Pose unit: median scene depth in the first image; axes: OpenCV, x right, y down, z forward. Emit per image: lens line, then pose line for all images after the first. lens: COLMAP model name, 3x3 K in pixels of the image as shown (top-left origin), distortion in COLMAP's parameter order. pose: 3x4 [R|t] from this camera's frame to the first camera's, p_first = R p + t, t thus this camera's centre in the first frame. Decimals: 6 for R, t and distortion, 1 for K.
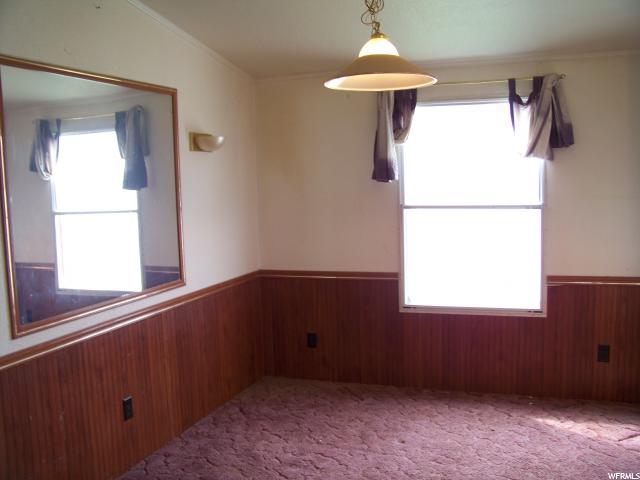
lens RADIAL K [[635.1, 0, 329.4], [0, 635.1, 236.6], [0, 0, 1]] dist [-0.256788, 0.305612]
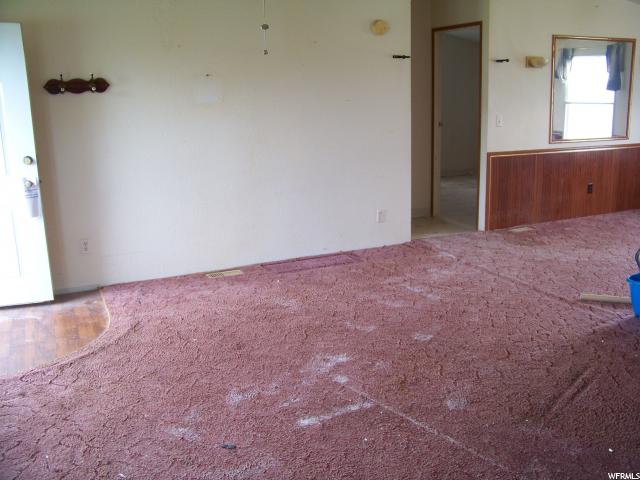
lens RADIAL K [[635.1, 0, 329.4], [0, 635.1, 236.6], [0, 0, 1]] dist [-0.256788, 0.305612]
pose [[0.718010, 0.174754, -0.673737, 0.415189], [-0.070708, 0.981274, 0.179168, 0.098027], [0.692431, -0.081006, 0.716922, -1.013541]]
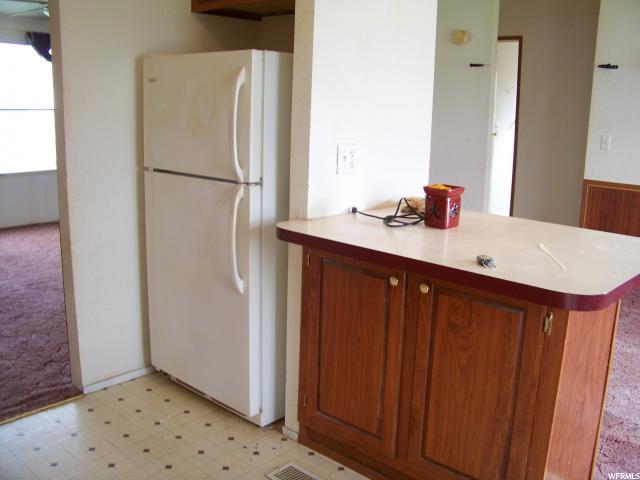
lens RADIAL K [[635.1, 0, 329.4], [0, 635.1, 236.6], [0, 0, 1]] dist [-0.256788, 0.305612]
pose [[-0.374407, 0.213216, -0.902418, 0.982065], [-0.103532, 0.957507, 0.269186, -0.031720], [0.921466, 0.194215, -0.336423, 0.388033]]
